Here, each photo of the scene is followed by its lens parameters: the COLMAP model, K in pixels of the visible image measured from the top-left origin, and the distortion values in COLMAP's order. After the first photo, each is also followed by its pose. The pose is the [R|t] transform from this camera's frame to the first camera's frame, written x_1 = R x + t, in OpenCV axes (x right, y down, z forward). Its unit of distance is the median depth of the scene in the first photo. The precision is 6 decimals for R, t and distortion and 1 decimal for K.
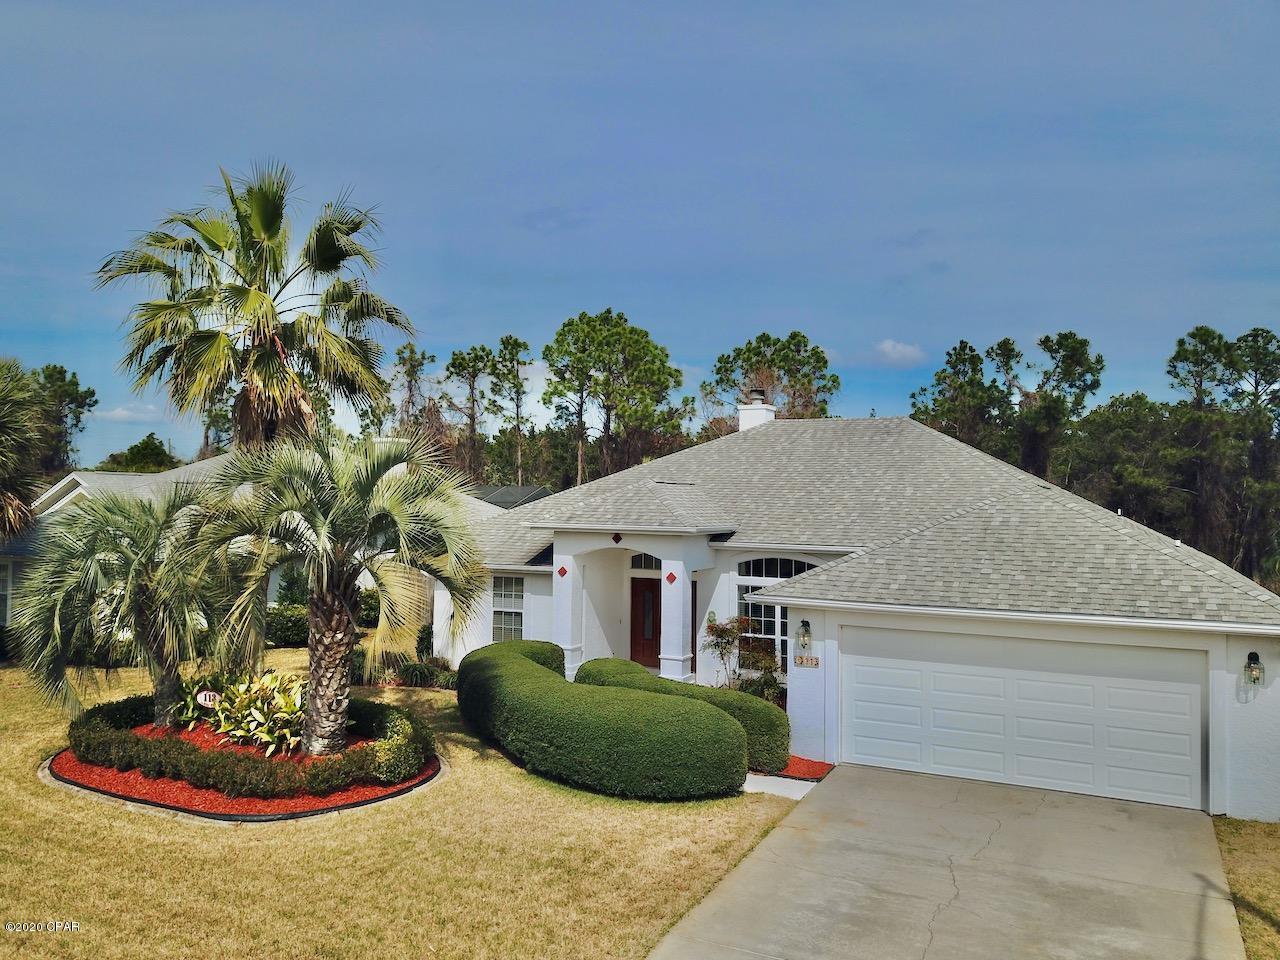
lens RADIAL K [[978.1, 0, 632.6], [0, 978.1, 495.9], [0, 0, 1]] dist [0.013501, 0.001891]
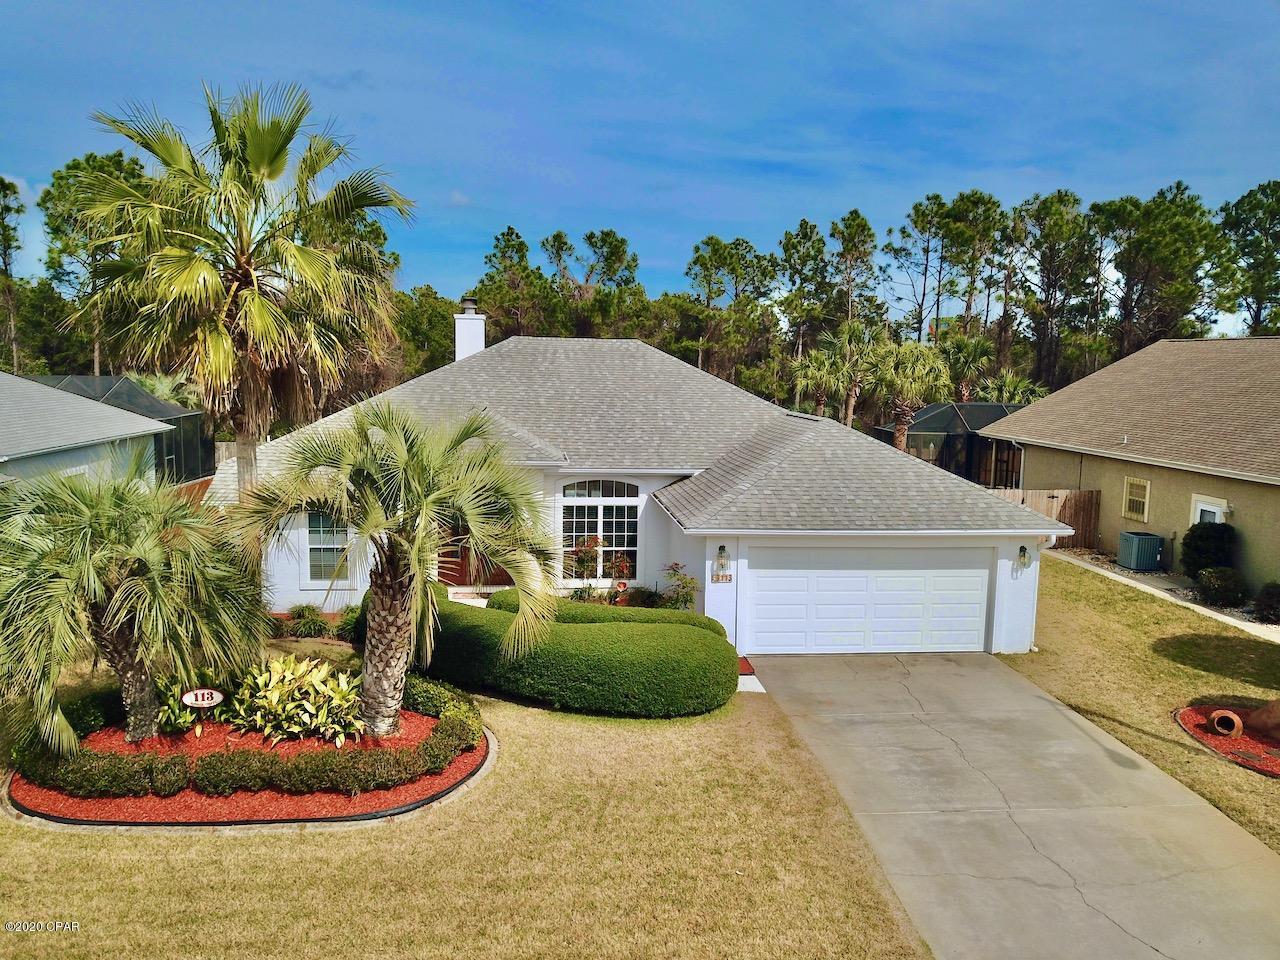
lens RADIAL K [[978.1, 0, 632.6], [0, 978.1, 495.9], [0, 0, 1]] dist [0.013501, 0.001891]
pose [[0.840563, -0.069386, 0.537252, -0.622679], [-0.010916, 0.989392, 0.144857, -0.118089], [-0.541604, -0.127626, 0.830889, 0.078918]]
